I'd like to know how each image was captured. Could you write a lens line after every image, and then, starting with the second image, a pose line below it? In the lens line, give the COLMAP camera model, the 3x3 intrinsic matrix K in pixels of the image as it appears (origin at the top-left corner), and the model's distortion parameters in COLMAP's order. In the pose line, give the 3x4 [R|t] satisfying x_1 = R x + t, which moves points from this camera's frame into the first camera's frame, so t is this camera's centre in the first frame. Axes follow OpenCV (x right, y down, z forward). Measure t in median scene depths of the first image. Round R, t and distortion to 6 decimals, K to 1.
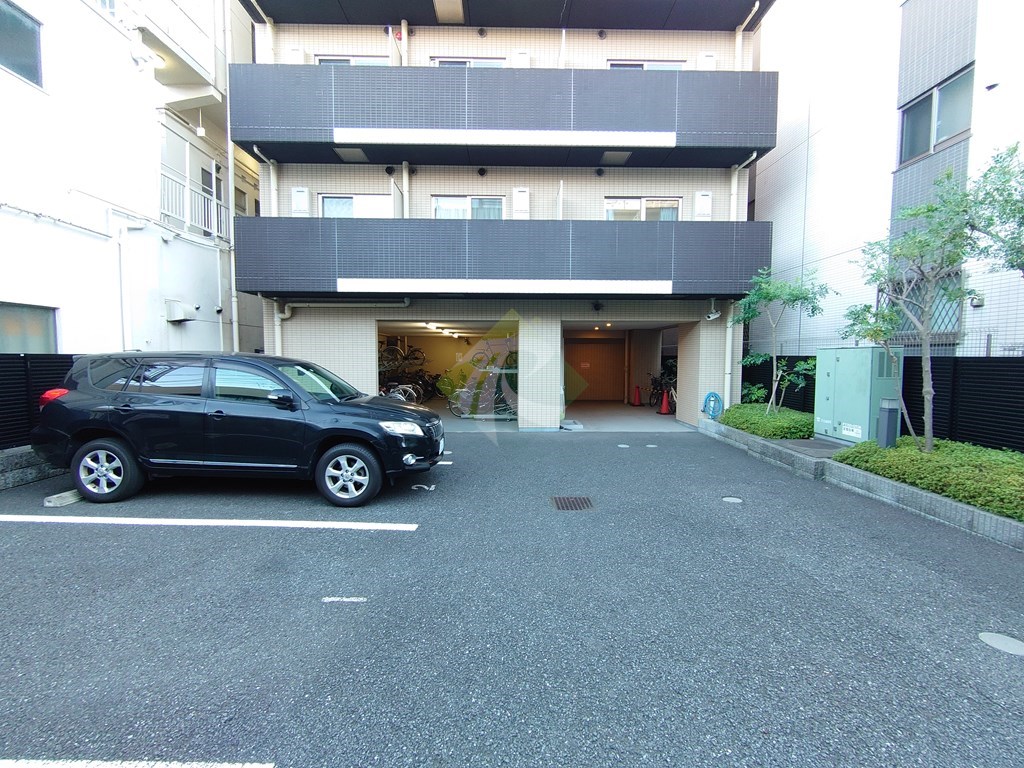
lens RADIAL K [[438.1, 0, 512.3], [0, 438.1, 382.2], [0, 0, 1]] dist [0.000914, 0.000029]
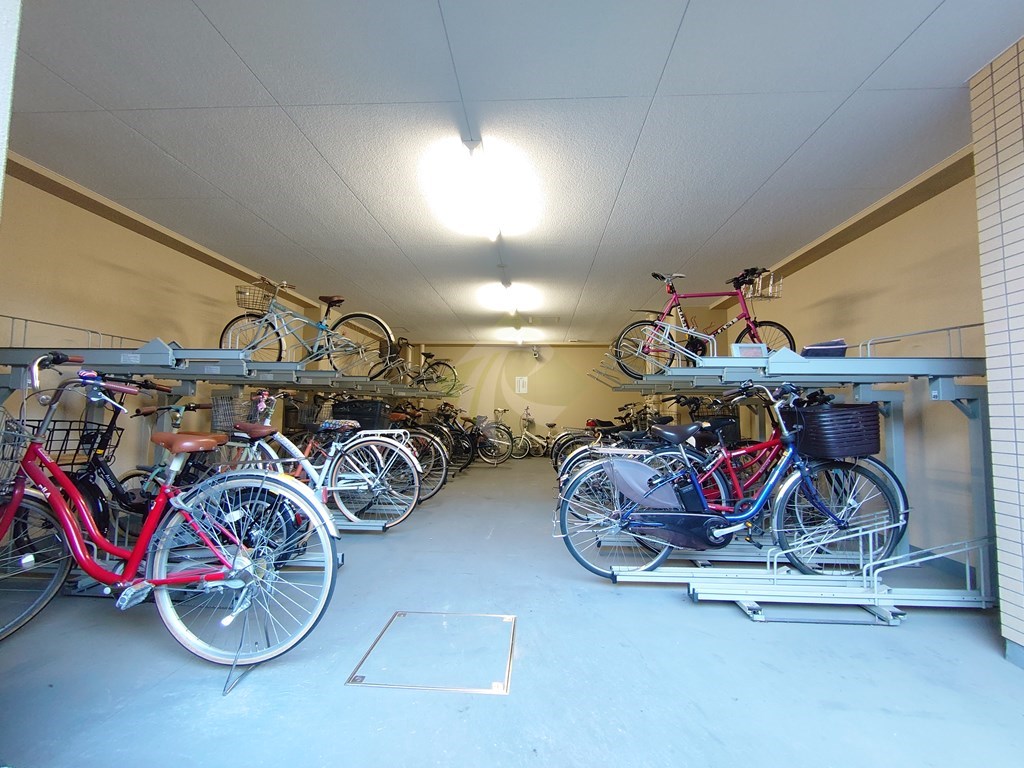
lens RADIAL K [[438.1, 0, 513.9], [0, 438.1, 383.4], [0, 0, 1]] dist [0.000914, 0.000029]
pose [[0.997817, 0.003629, -0.065937, -0.145525], [-0.011885, 0.992054, -0.125248, 0.011095], [0.064958, 0.125758, 0.989932, 0.728544]]
